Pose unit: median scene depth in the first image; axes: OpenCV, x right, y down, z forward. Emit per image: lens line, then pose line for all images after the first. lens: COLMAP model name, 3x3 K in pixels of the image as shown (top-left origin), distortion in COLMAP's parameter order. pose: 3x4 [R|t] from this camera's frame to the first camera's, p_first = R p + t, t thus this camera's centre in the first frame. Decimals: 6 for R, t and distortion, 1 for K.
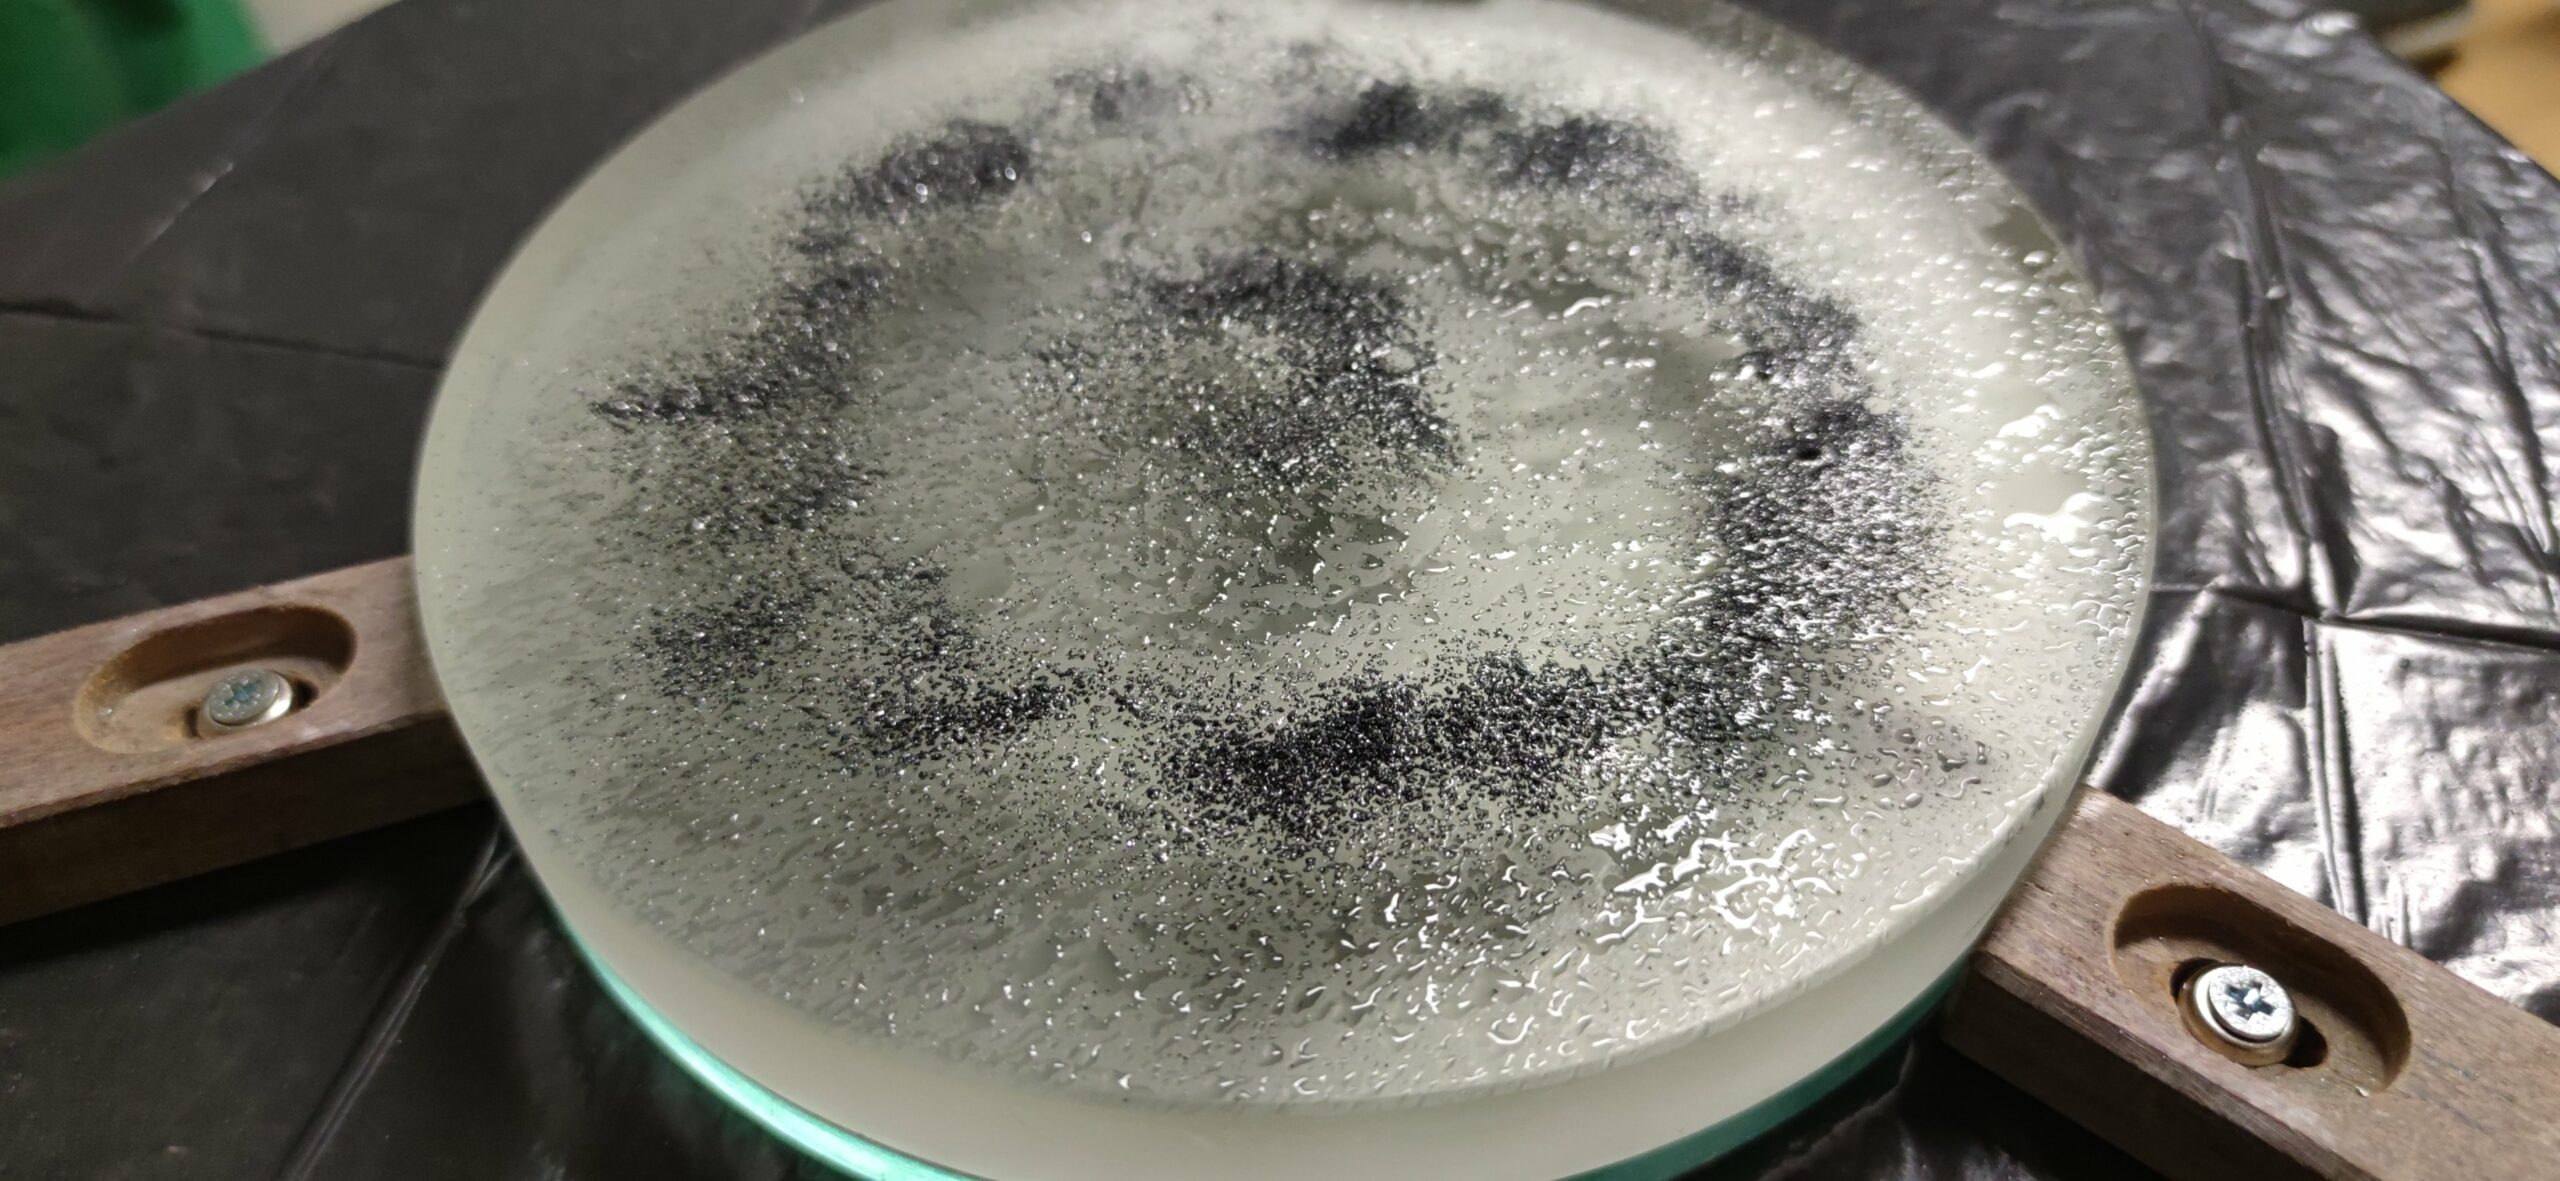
lens RADIAL K [[1876.3, 0, 1300.8], [0, 1876.3, 586.9], [0, 0, 1]] dist [-0.017553, 0.000049]
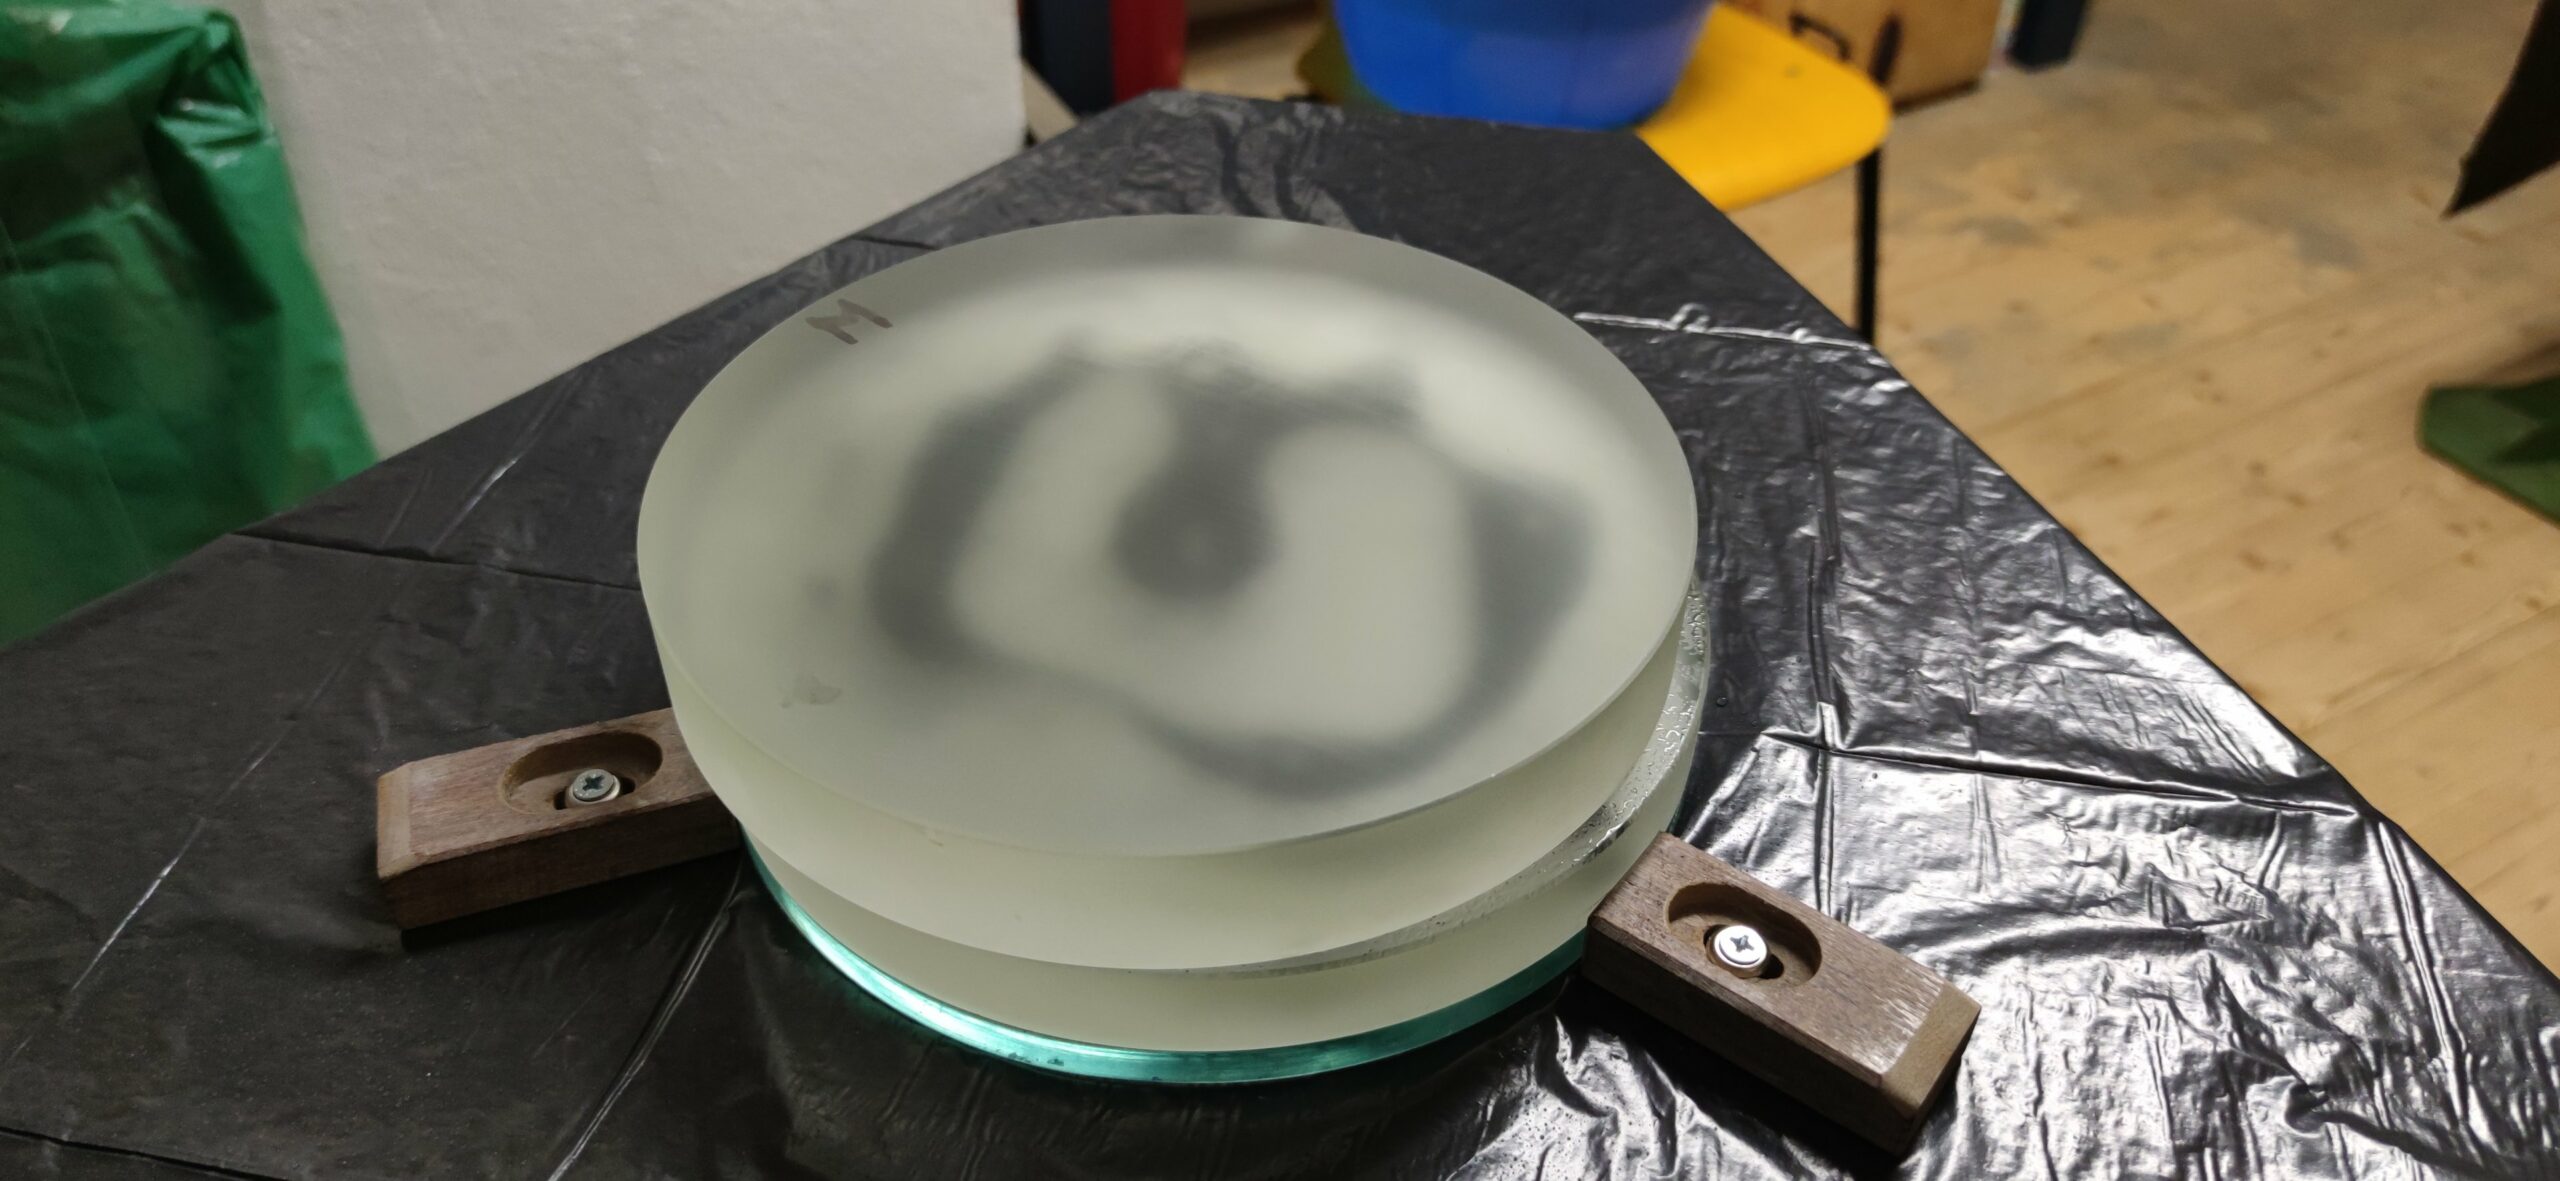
lens RADIAL K [[1876.3, 0, 1300.8], [0, 1876.3, 586.9], [0, 0, 1]] dist [-0.017553, 0.000049]
pose [[0.998946, 0.008408, 0.045118, -0.006800], [-0.002360, 0.991184, -0.132468, 0.105206], [-0.045834, 0.132222, 0.990160, -0.737899]]
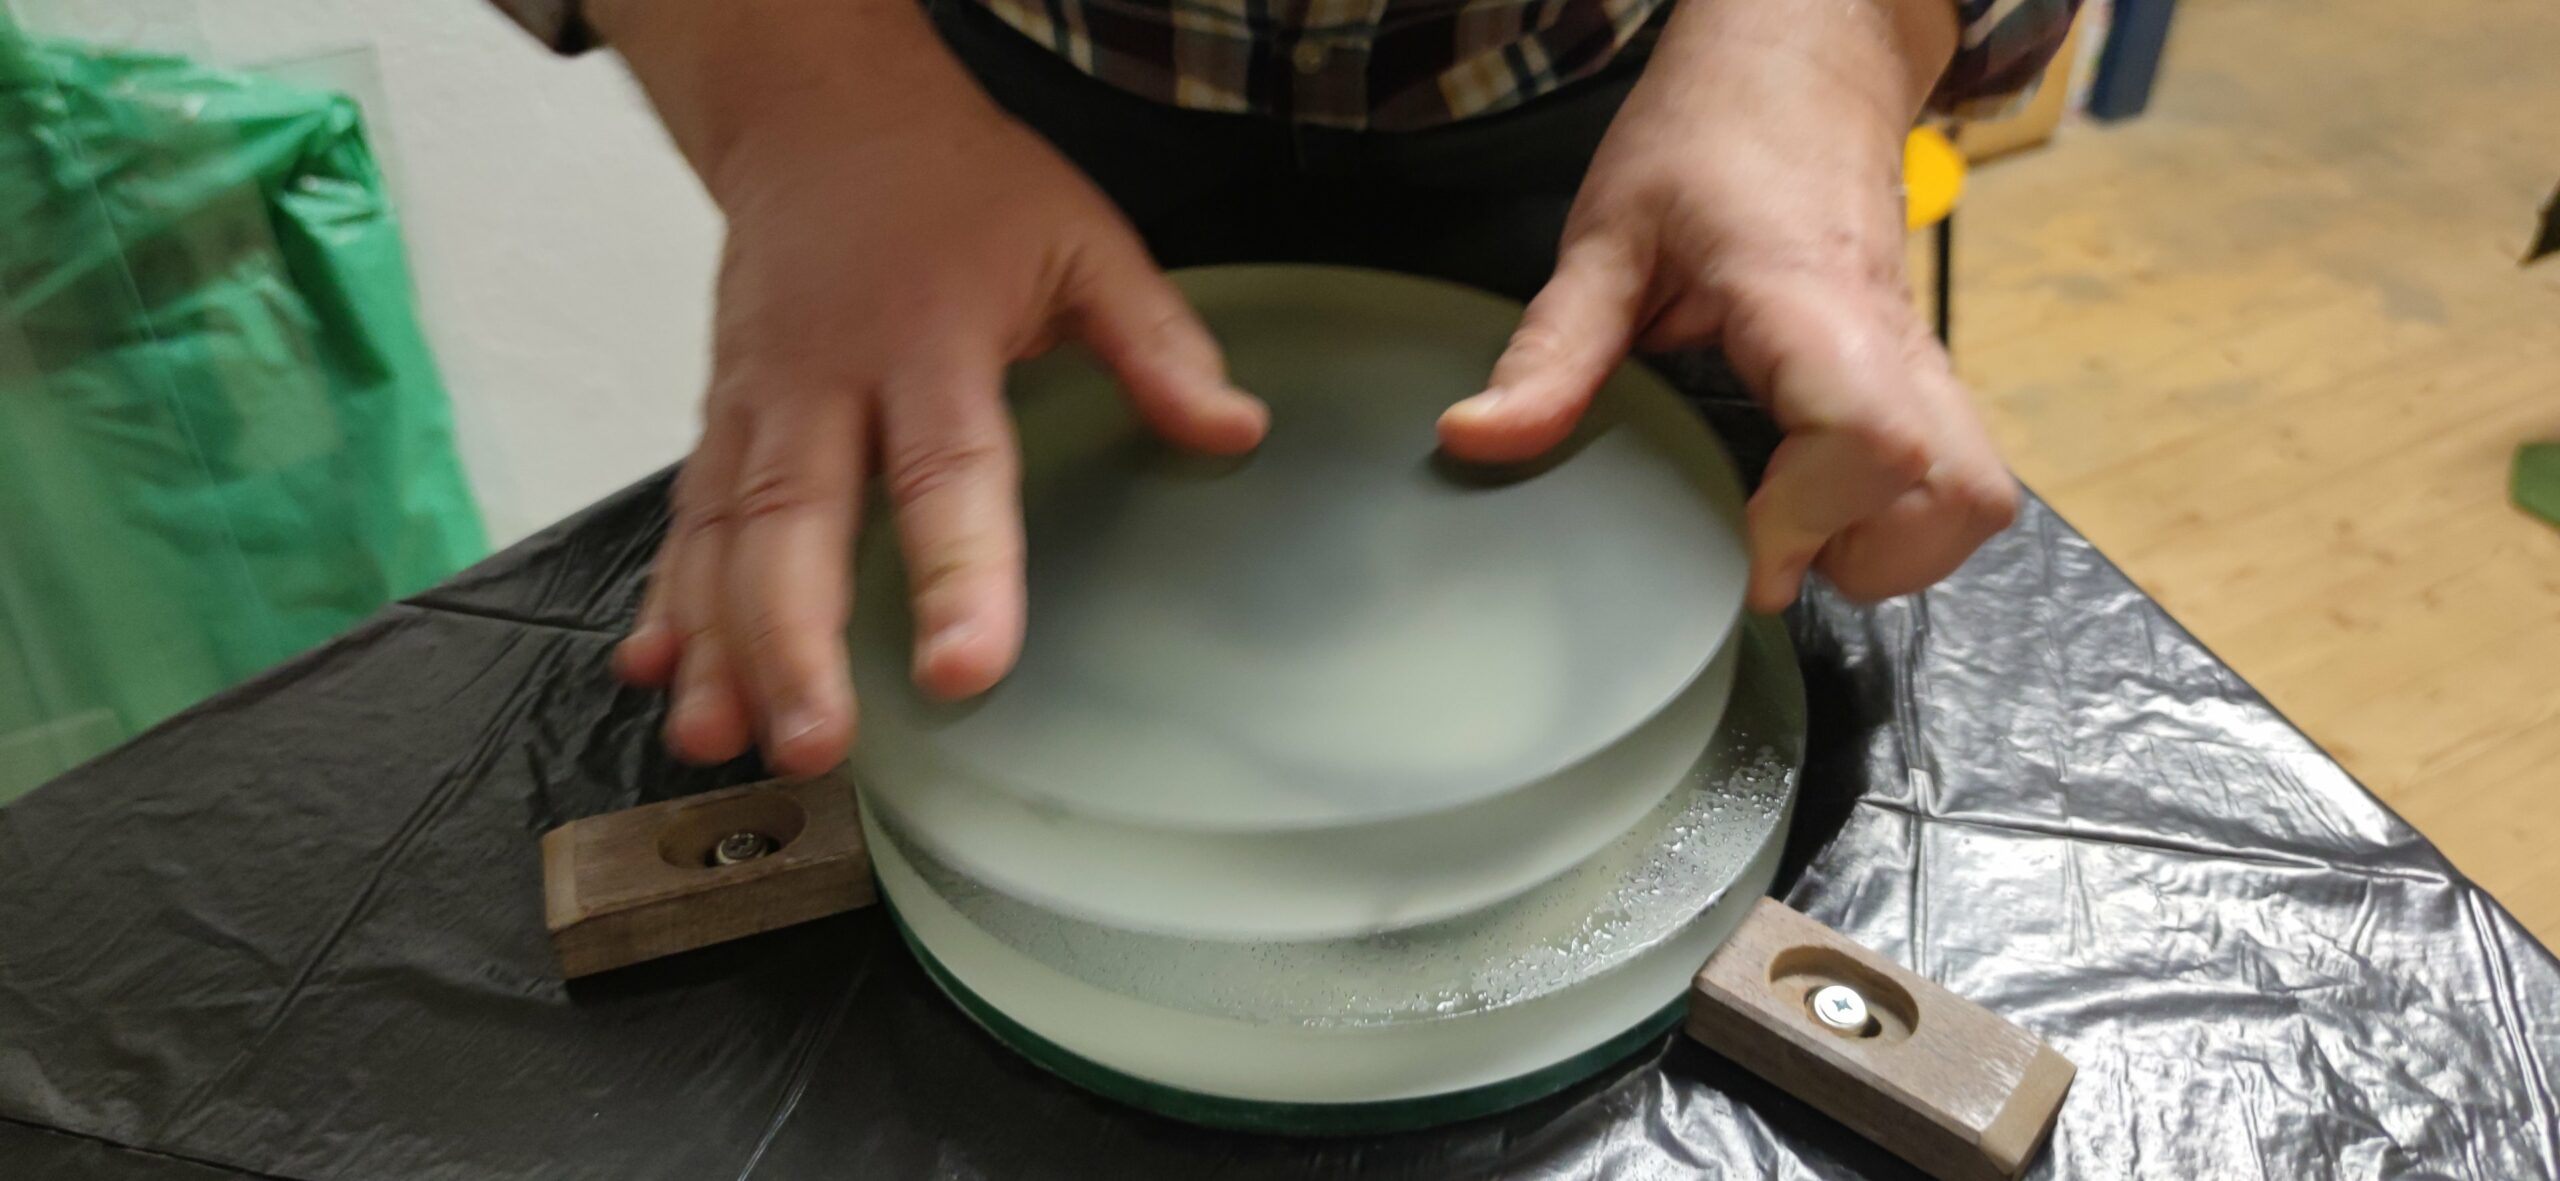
lens RADIAL K [[1854.4, 0, 1280.0], [0, 1854.4, 590.5], [0, 0, 1]] dist [0.006911, -0.040956]
pose [[0.999952, 0.008827, -0.004213, -0.050063], [-0.009388, 0.987054, -0.160116, 0.100486], [0.002745, 0.160148, 0.987089, -0.815687]]
